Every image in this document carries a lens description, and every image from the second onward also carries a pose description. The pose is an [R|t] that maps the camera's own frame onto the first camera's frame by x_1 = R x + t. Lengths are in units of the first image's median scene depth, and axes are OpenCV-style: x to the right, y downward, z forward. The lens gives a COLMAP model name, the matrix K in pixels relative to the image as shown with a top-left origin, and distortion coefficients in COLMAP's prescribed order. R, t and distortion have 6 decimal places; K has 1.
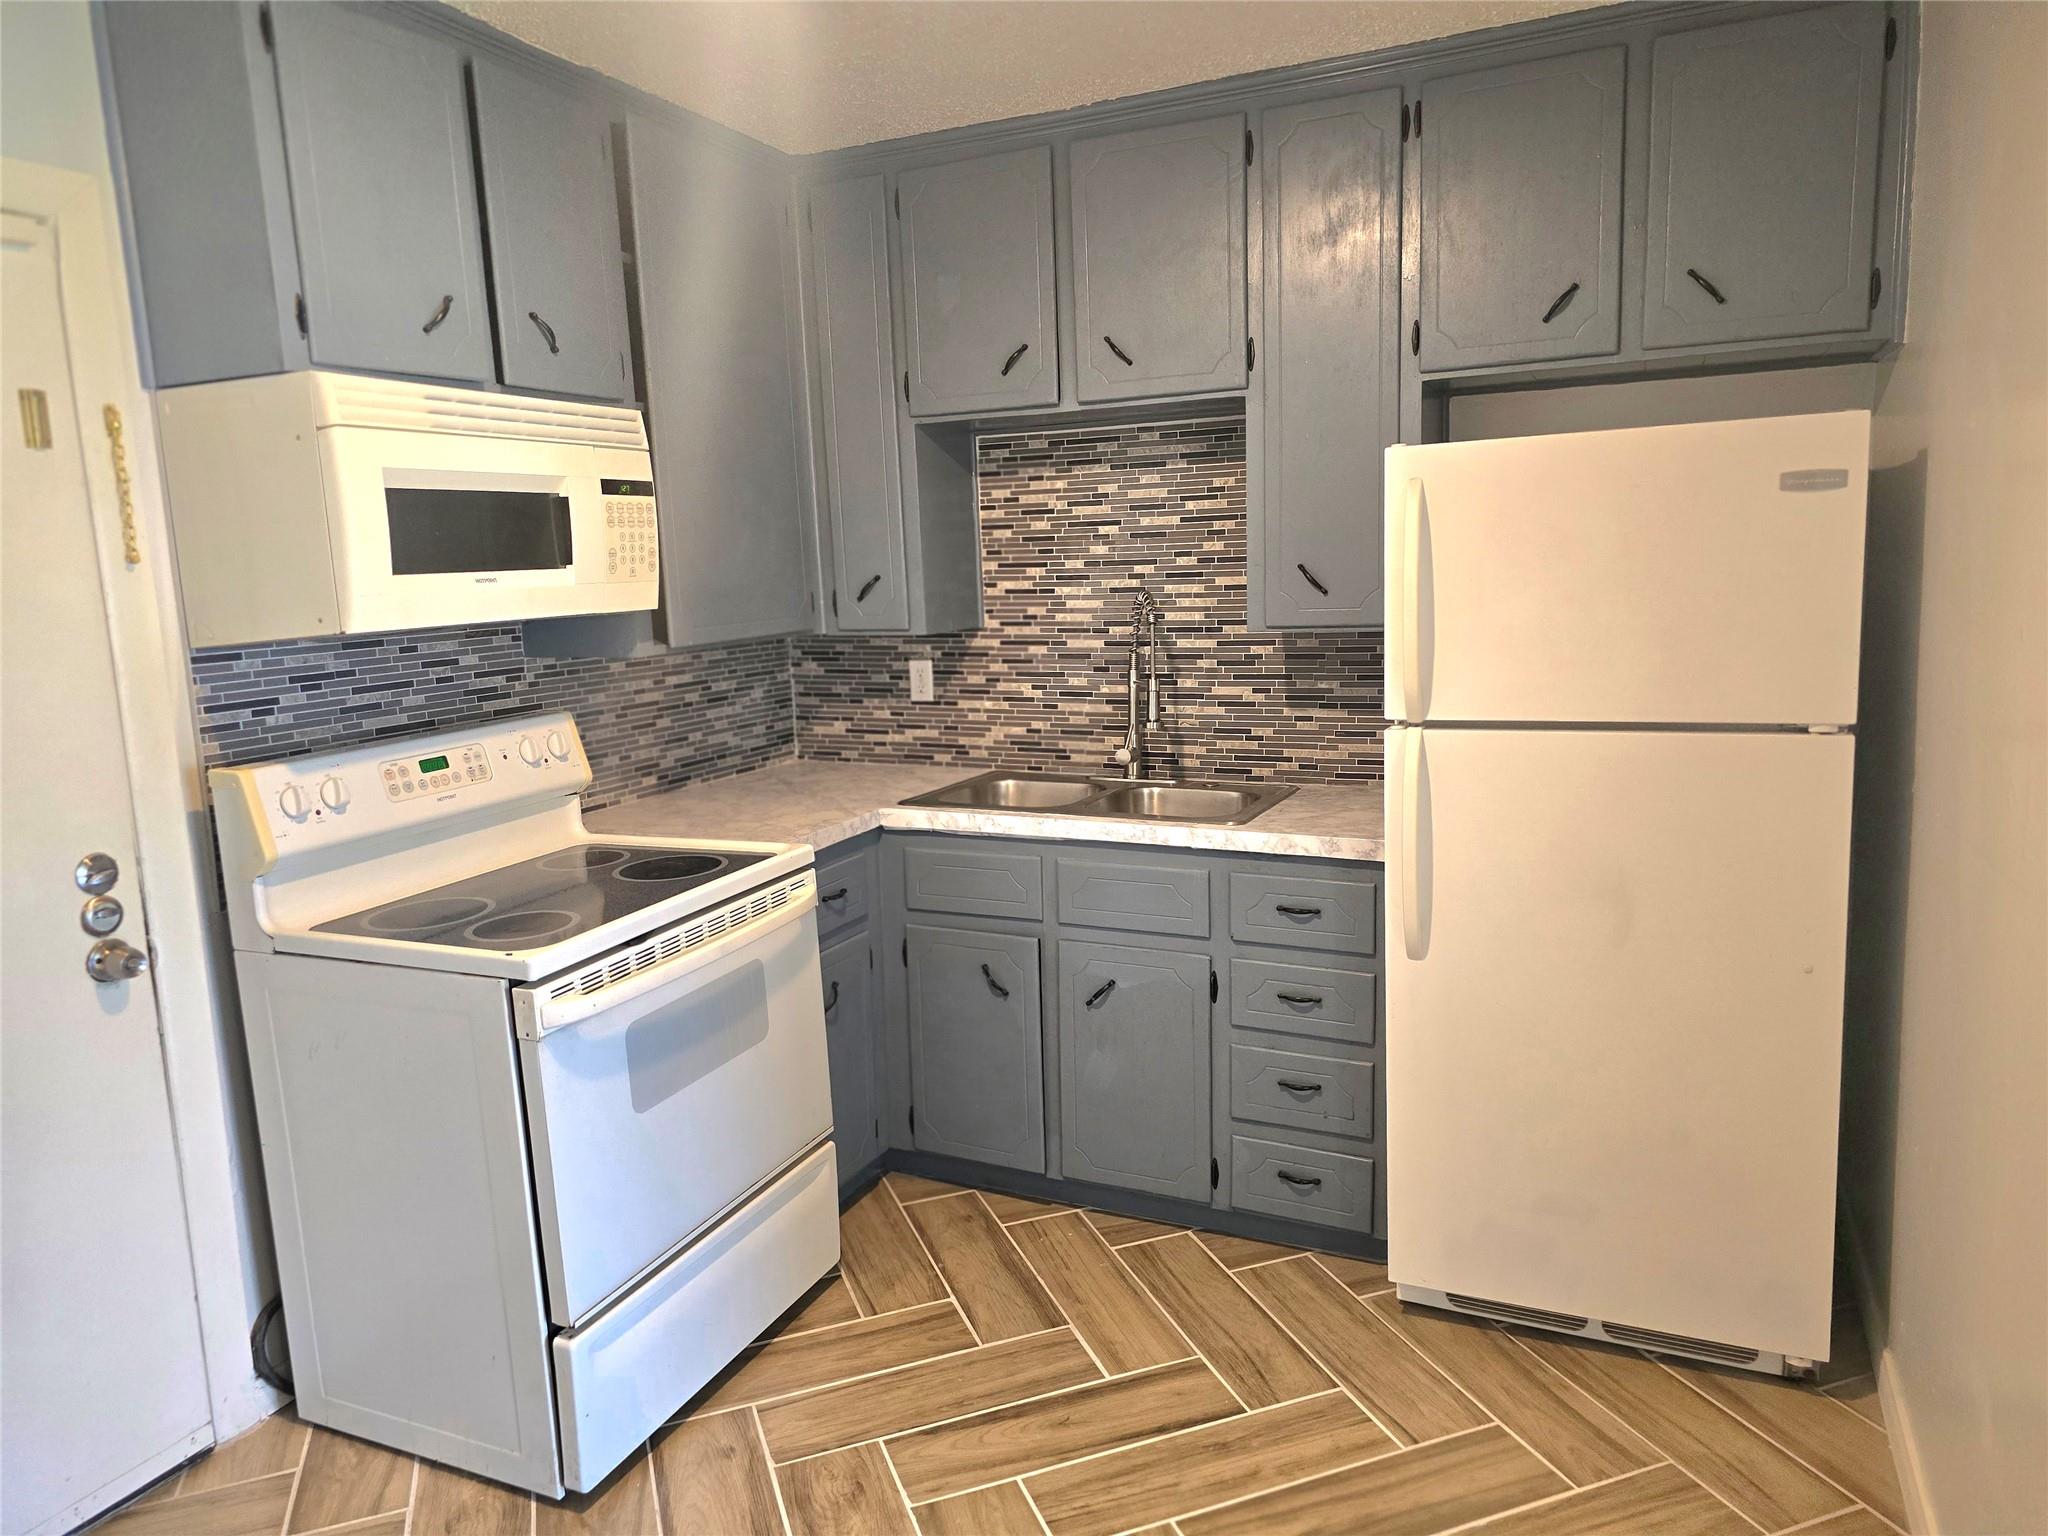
lens RADIAL K [[1403.6, 0, 1019.8], [0, 1403.6, 755.8], [0, 0, 1]] dist [-0.001473, 0.000710]
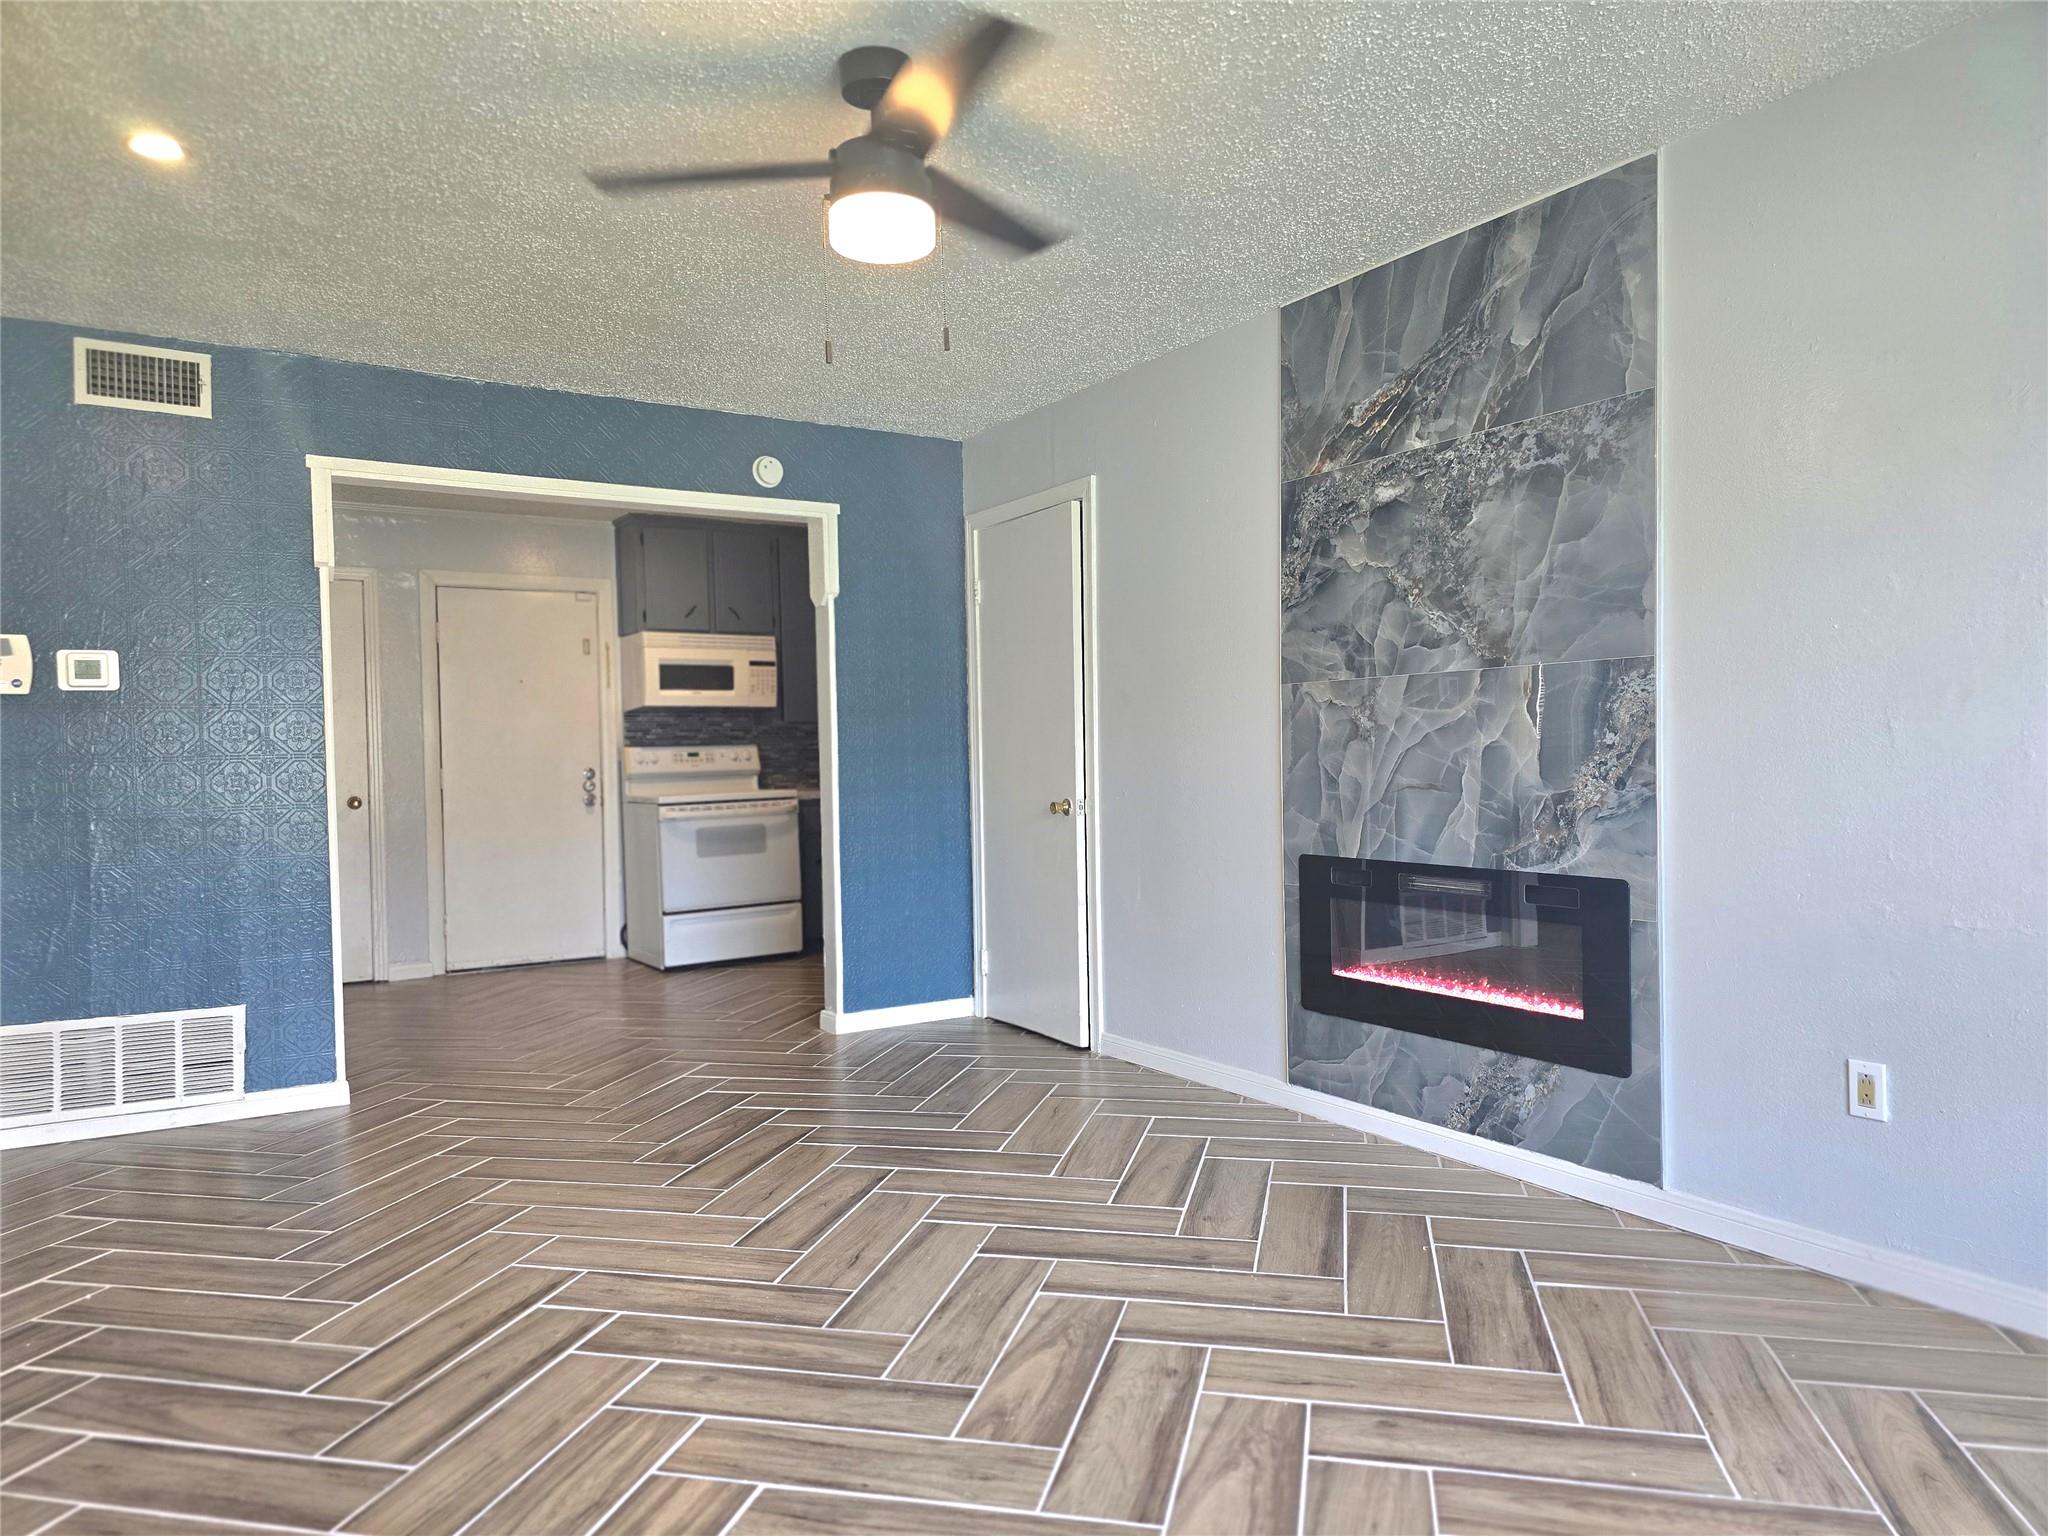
lens RADIAL K [[1403.6, 0, 1030.5], [0, 1403.6, 779.3], [0, 0, 1]] dist [-0.001473, 0.000710]
pose [[0.824803, 0.033818, -0.564408, 2.106415], [-0.096929, 0.991890, -0.082218, 0.264255], [0.557050, 0.122521, 0.821392, -1.194273]]
